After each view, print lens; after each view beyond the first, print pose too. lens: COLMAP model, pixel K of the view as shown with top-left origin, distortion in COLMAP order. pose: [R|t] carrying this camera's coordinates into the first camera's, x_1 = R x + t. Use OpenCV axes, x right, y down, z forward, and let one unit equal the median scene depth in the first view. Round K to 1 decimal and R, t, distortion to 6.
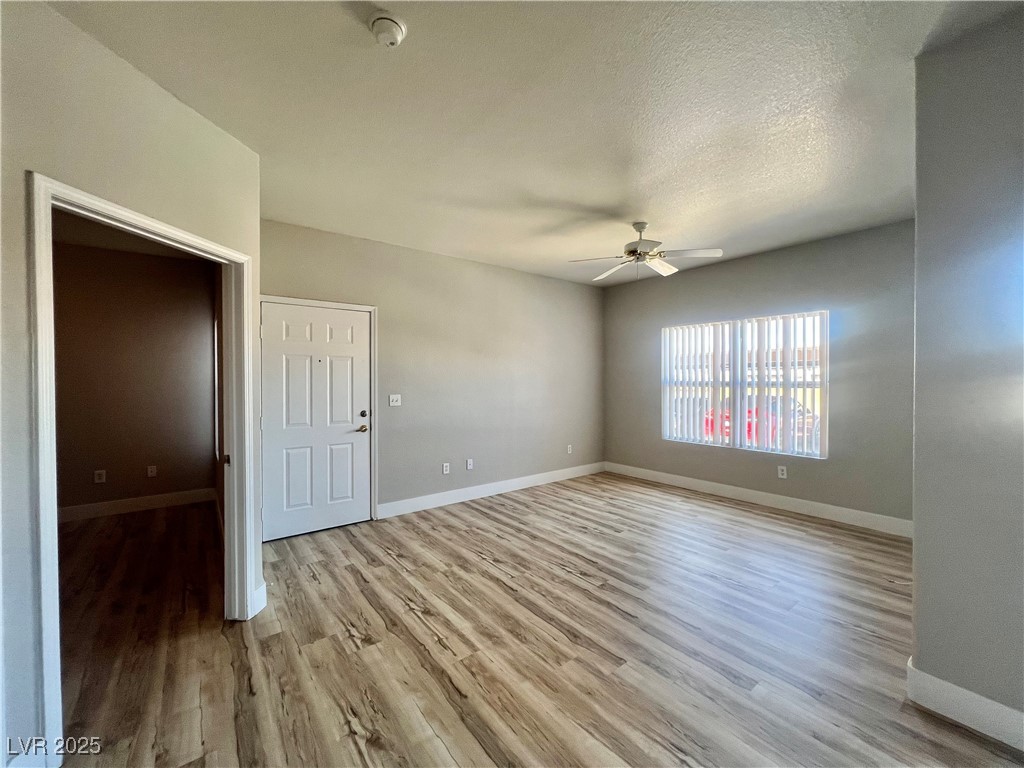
lens RADIAL K [[409.6, 0, 510.8], [0, 409.6, 386.1], [0, 0, 1]] dist [-0.003265, 0.000598]
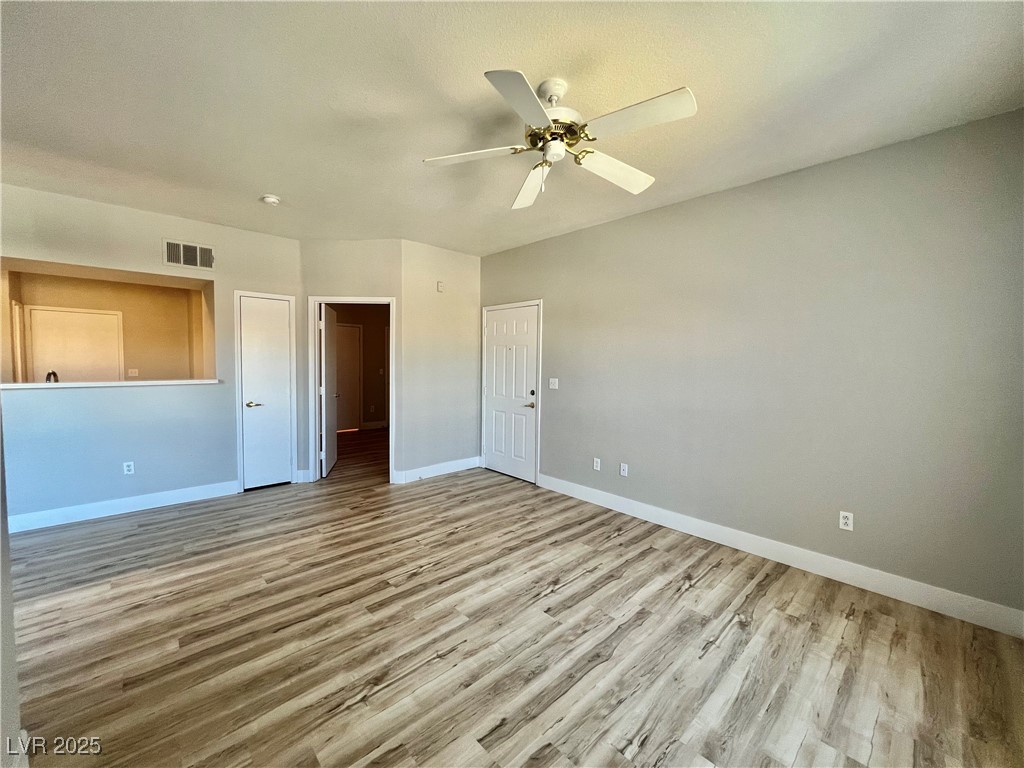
lens RADIAL K [[408.6, 0, 510.4], [0, 408.6, 383.3], [0, 0, 1]] dist [-0.002000, 0.001142]
pose [[0.097173, 0.059833, -0.993467, 0.967693], [-0.030628, 0.997898, 0.057104, -0.029604], [0.994796, 0.024879, 0.098801, 0.983919]]
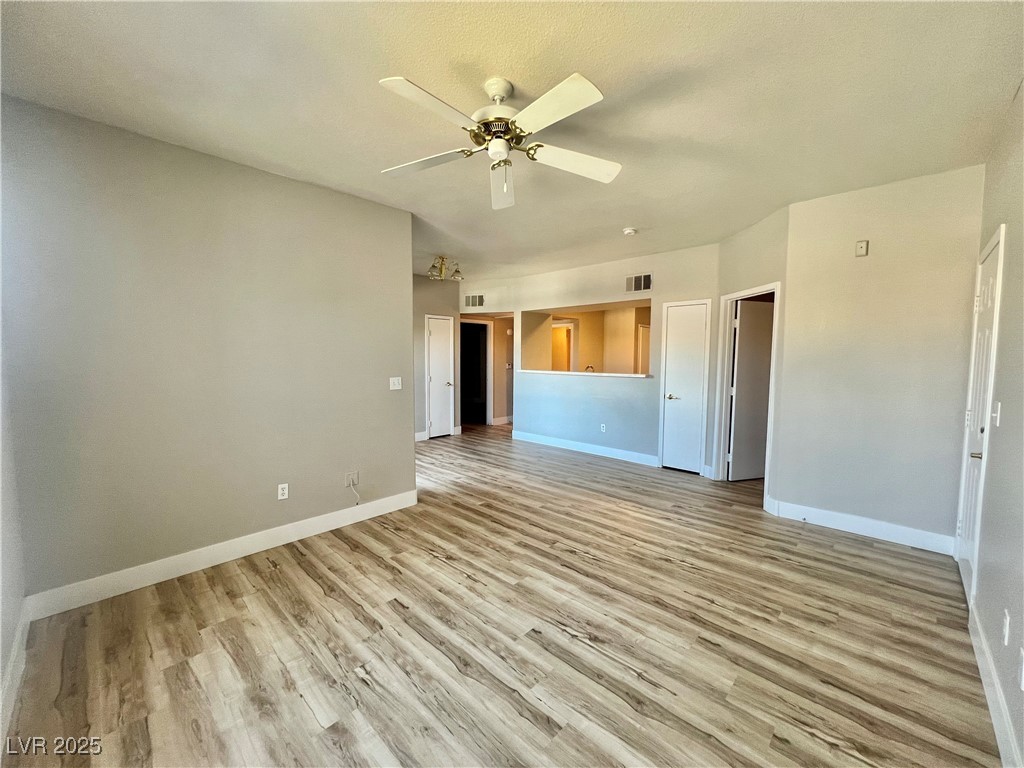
lens RADIAL K [[408.6, 0, 510.4], [0, 408.6, 384.0], [0, 0, 1]] dist [-0.002000, 0.001142]
pose [[-0.988375, 0.011899, -0.151569, 0.428924], [-0.001695, 0.996008, 0.089246, -0.049794], [0.152026, 0.088465, -0.984410, 1.728458]]
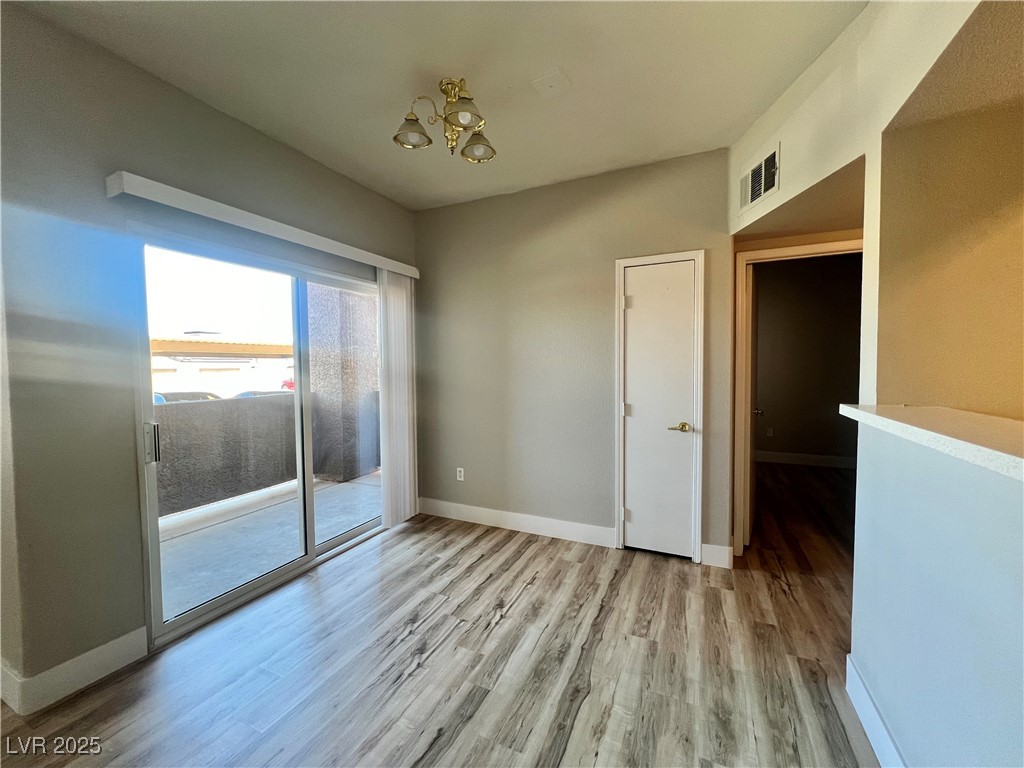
lens RADIAL K [[409.6, 0, 513.7], [0, 409.6, 383.9], [0, 0, 1]] dist [-0.003265, 0.000598]
pose [[-0.462059, -0.025482, 0.886483, -0.160328], [0.024690, 0.998830, 0.041581, 0.012216], [-0.886506, 0.041100, -0.460889, 0.229634]]
